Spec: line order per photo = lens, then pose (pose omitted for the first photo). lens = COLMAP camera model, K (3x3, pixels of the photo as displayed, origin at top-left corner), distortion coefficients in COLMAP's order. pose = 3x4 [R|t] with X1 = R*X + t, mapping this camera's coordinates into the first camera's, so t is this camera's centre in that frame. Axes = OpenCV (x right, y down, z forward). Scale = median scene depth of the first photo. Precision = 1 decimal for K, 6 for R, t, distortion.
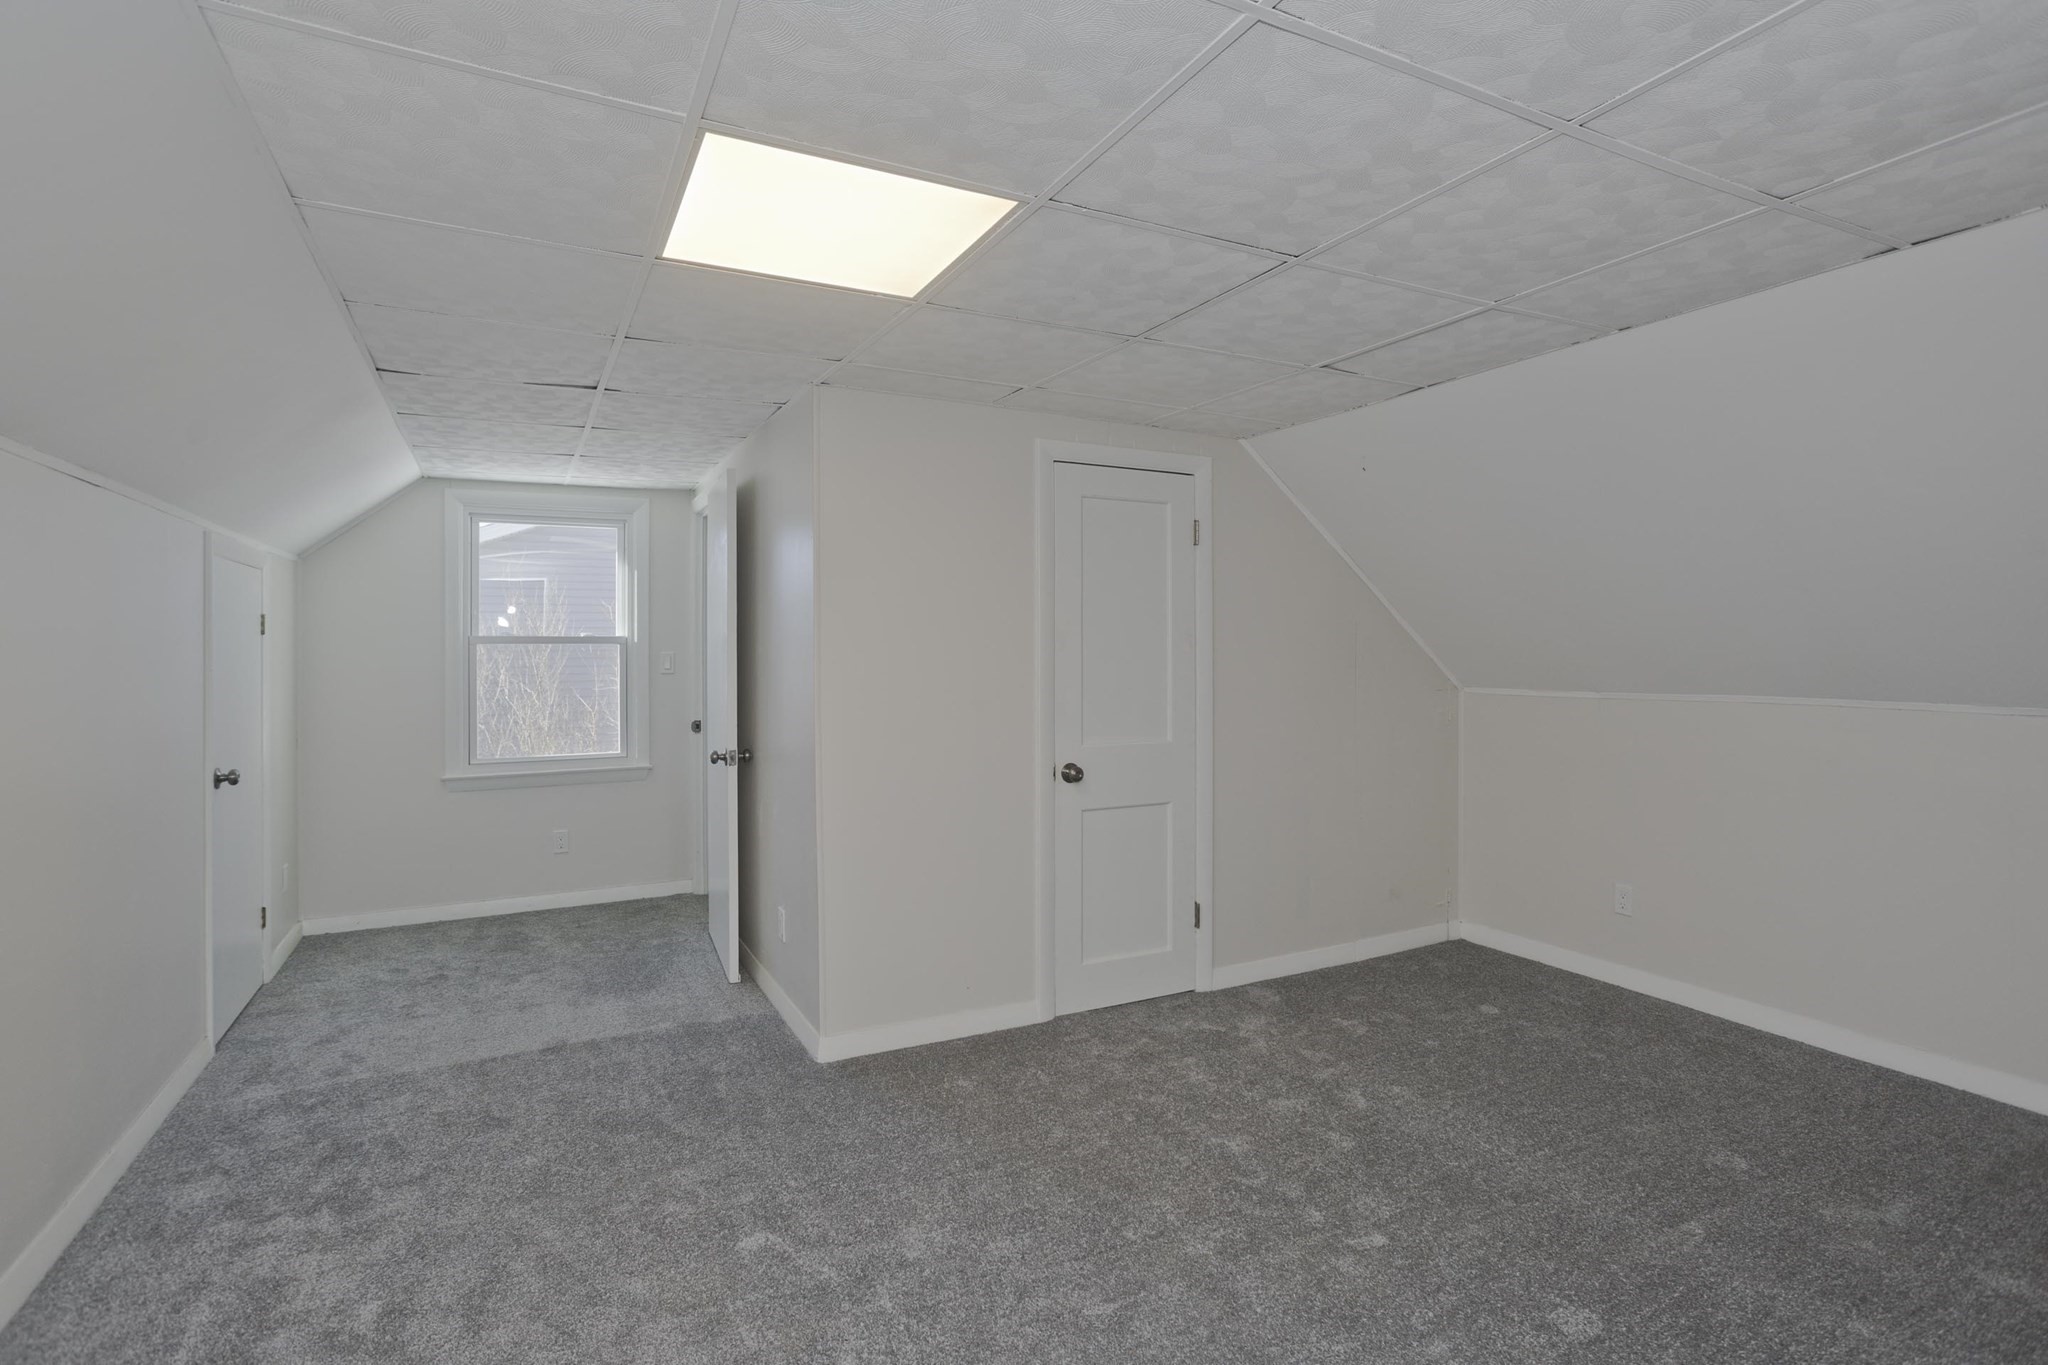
lens RADIAL K [[1018.1, 0, 1019.6], [0, 1018.1, 638.0], [0, 0, 1]] dist [-0.002196, 0.000360]
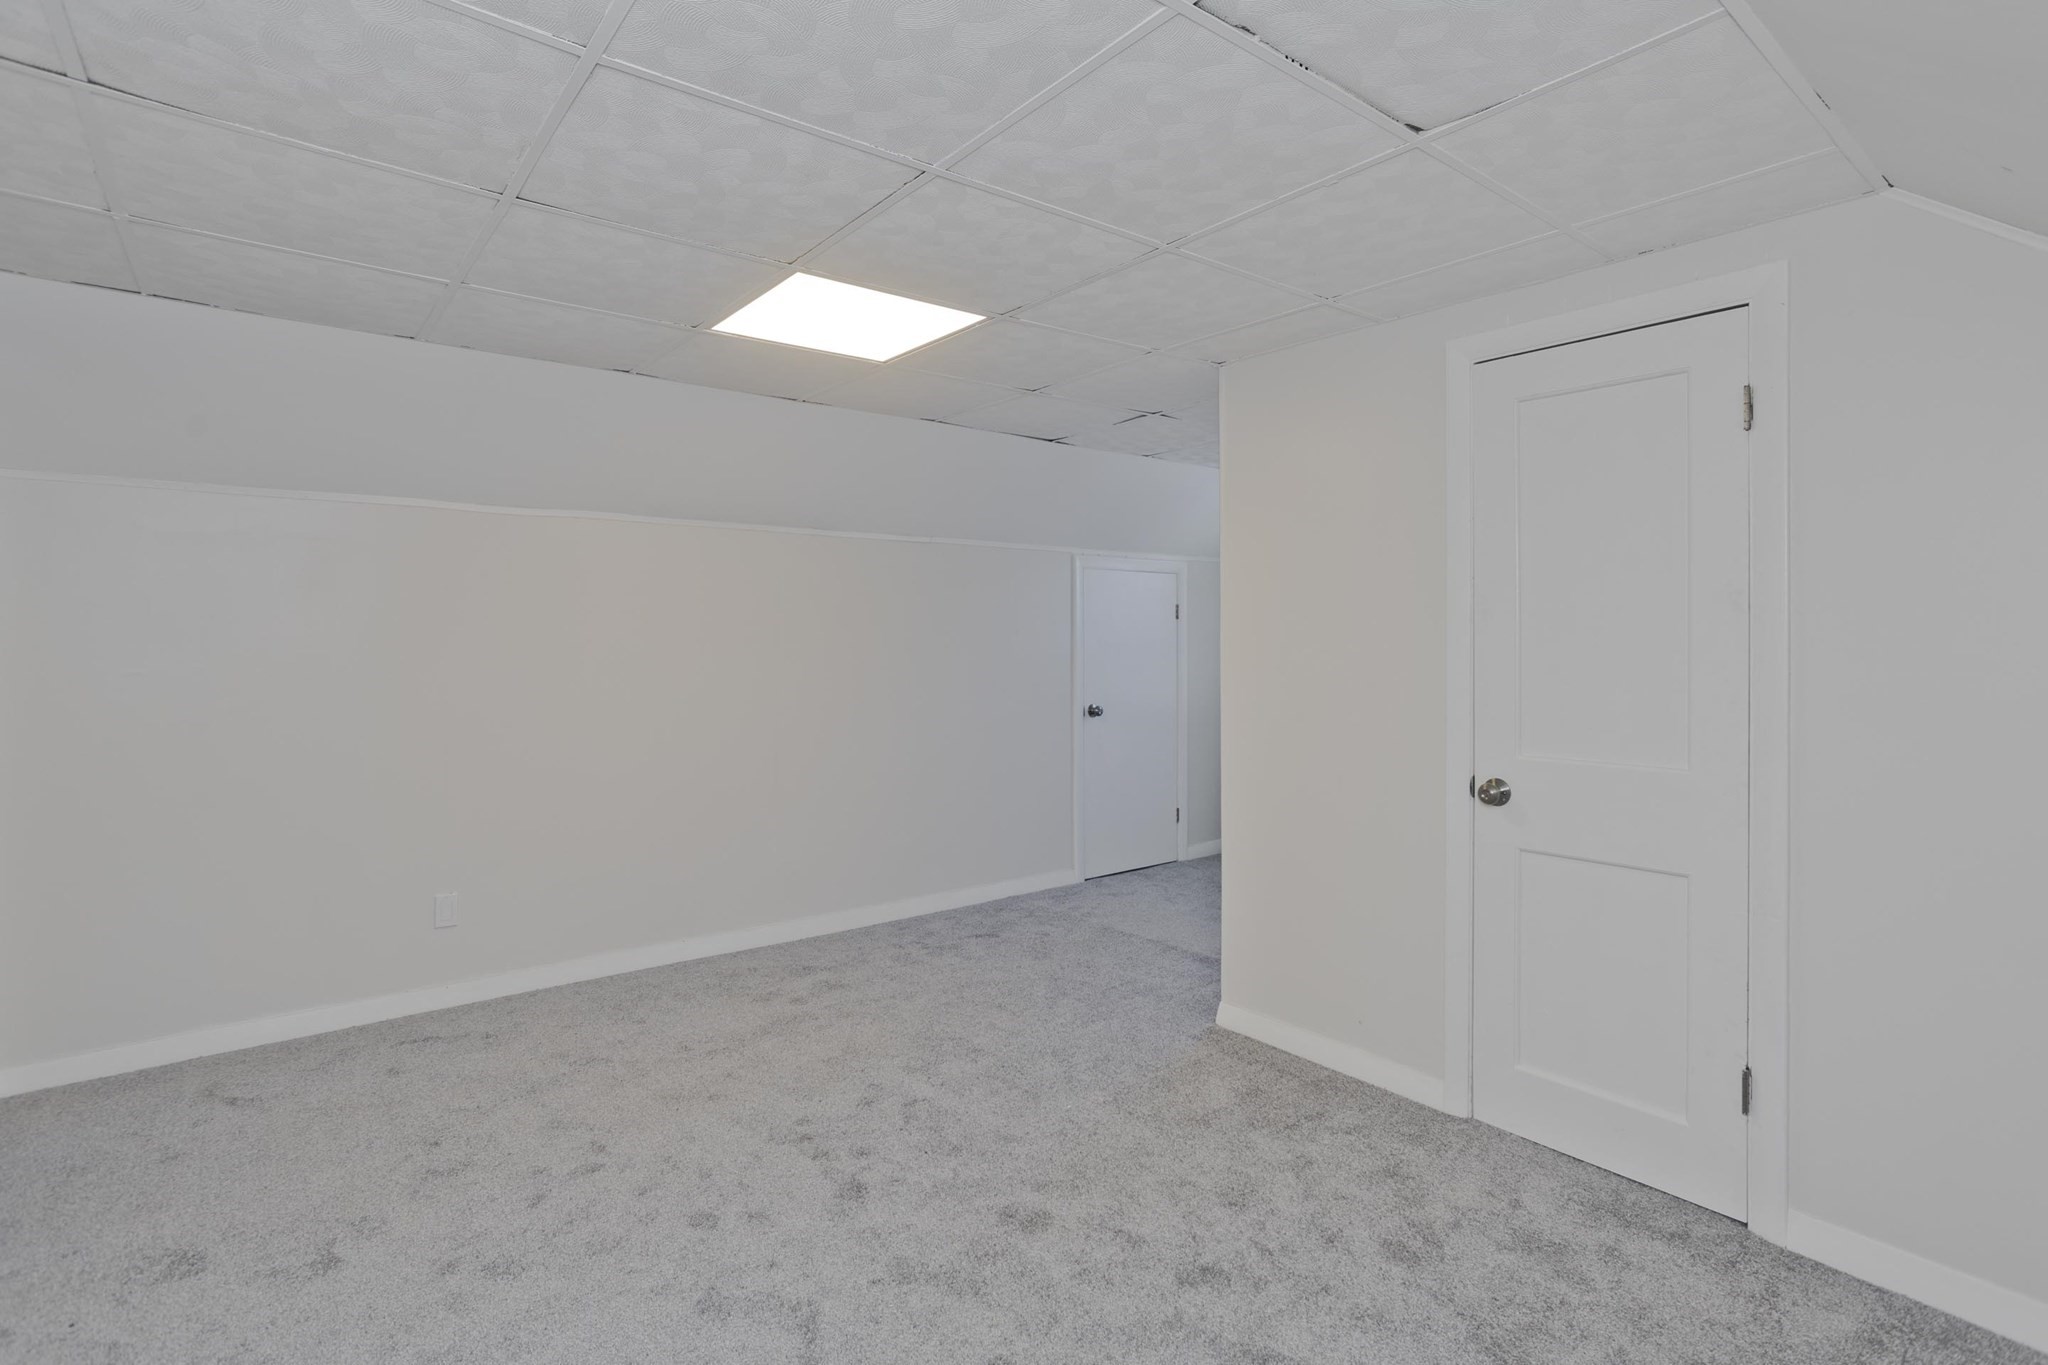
lens RADIAL K [[1018.1, 0, 1019.6], [0, 1018.1, 638.0], [0, 0, 1]] dist [-0.002196, 0.000360]
pose [[0.196987, -0.003797, -0.980399, 0.754531], [0.005876, 0.999979, -0.002692, 0.026533], [0.980389, -0.005230, 0.197005, 0.583222]]
